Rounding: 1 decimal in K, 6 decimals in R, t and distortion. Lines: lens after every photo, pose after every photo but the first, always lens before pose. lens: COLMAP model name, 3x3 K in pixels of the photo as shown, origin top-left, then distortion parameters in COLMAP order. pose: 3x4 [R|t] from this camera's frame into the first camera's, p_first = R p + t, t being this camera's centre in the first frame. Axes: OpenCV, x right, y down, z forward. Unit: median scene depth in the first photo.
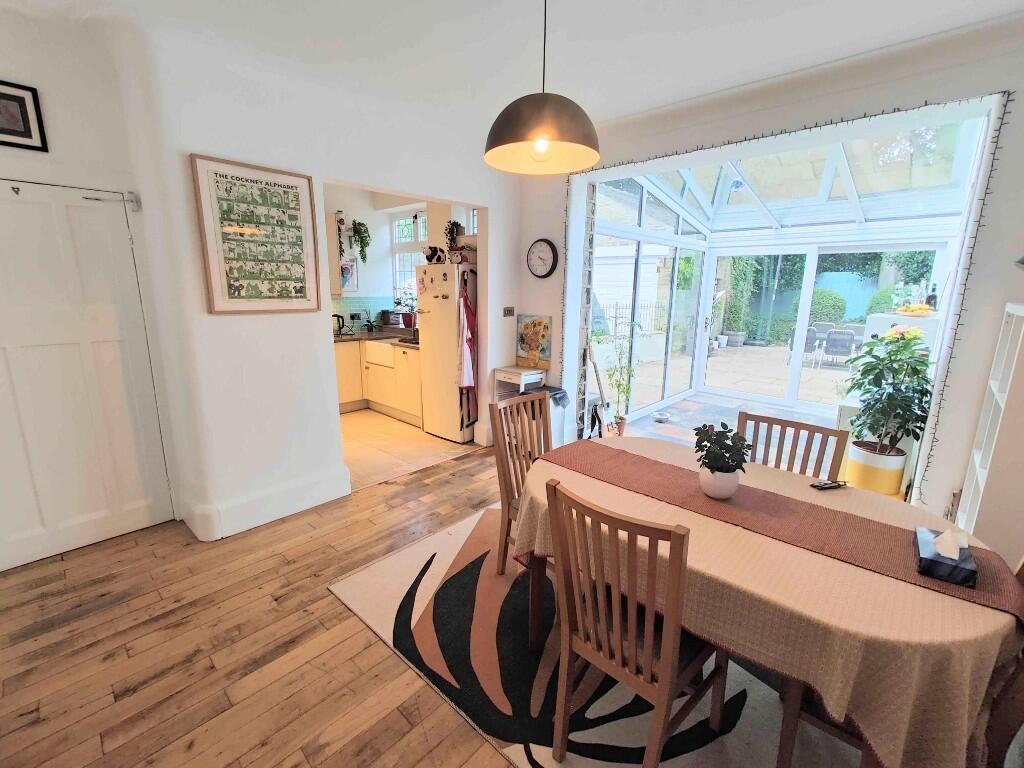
lens RADIAL K [[451.5, 0, 510.1], [0, 451.5, 379.0], [0, 0, 1]] dist [0.006175, 0.001694]
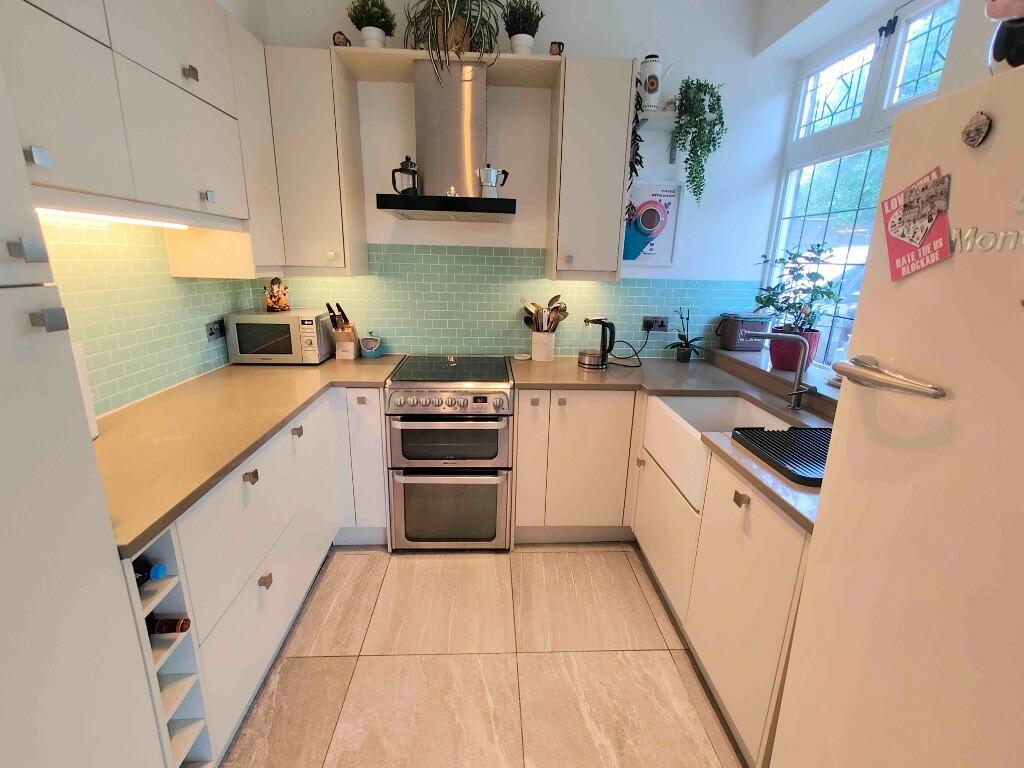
lens RADIAL K [[451.5, 0, 507.5], [0, 451.5, 379.8], [0, 0, 1]] dist [0.006175, 0.001694]
pose [[0.711551, 0.188105, -0.676988, -0.163168], [-0.158465, 0.981637, 0.106197, -0.132053], [0.684532, 0.031714, 0.728293, 0.705239]]
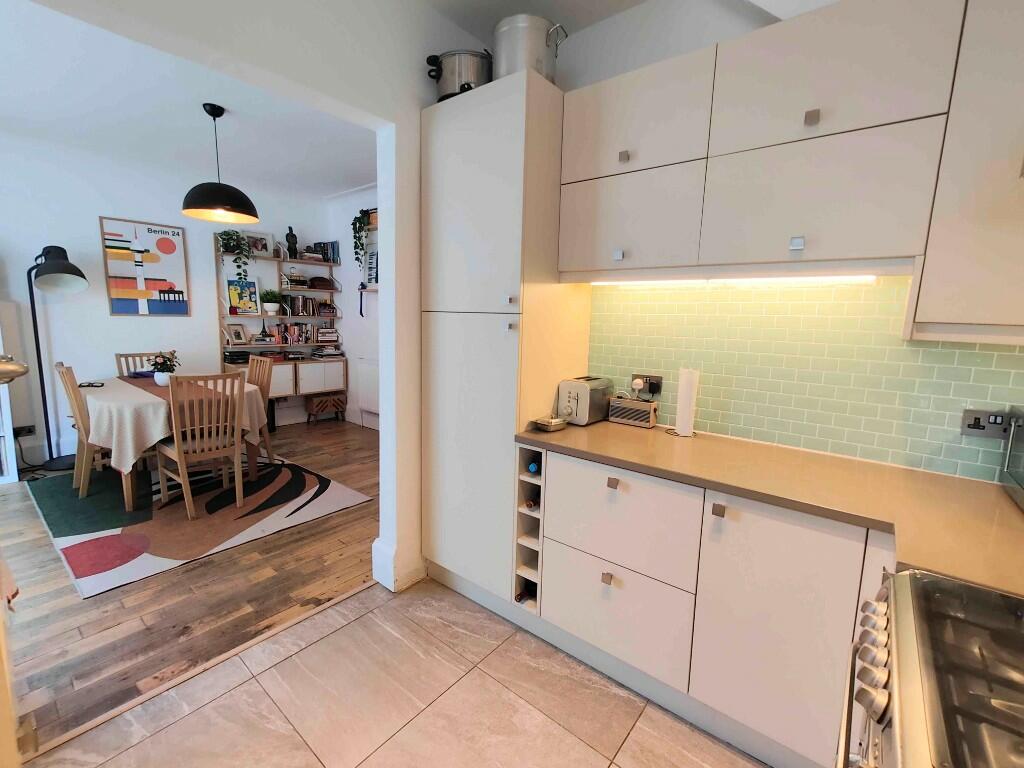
lens RADIAL K [[451.5, 0, 510.9], [0, 451.5, 378.0], [0, 0, 1]] dist [0.006175, 0.001694]
pose [[-0.997133, -0.028115, -0.070252, -0.349945], [-0.050110, 0.941011, 0.334645, -0.198338], [0.056699, 0.337206, -0.939722, 1.081271]]
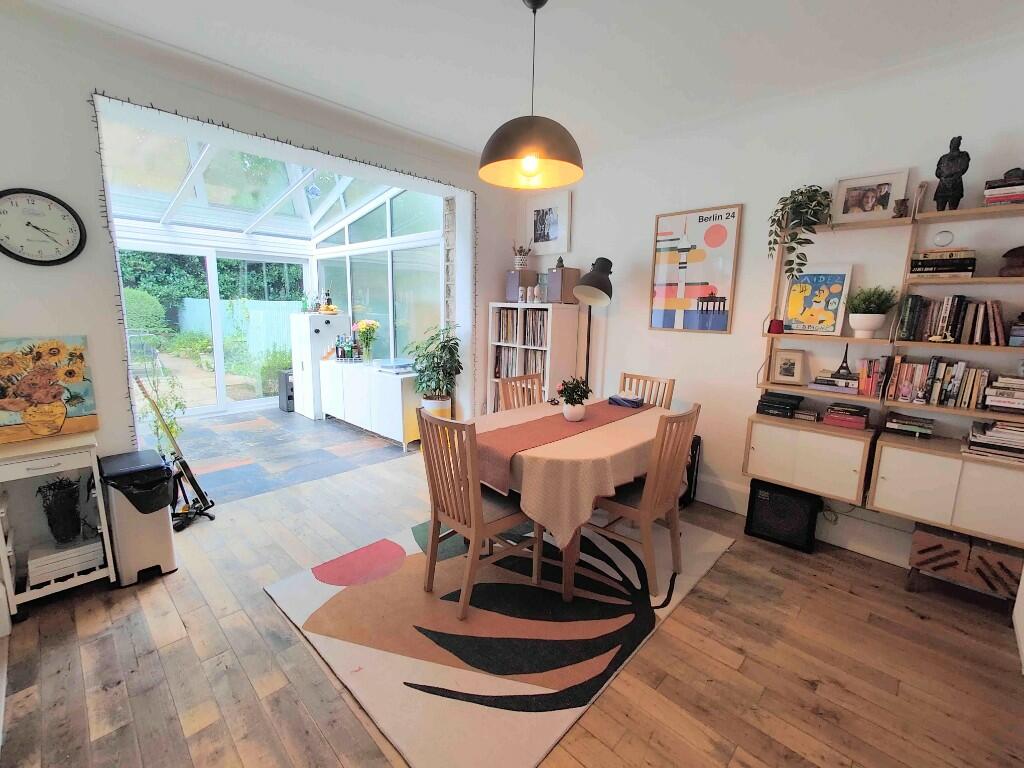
lens RADIAL K [[451.5, 0, 509.6], [0, 451.5, 377.0], [0, 0, 1]] dist [0.006175, 0.001694]
pose [[0.012990, -0.172317, 0.984956, -0.402017], [0.182761, 0.968855, 0.167090, -0.074439], [-0.983072, 0.177841, 0.044078, 0.398299]]
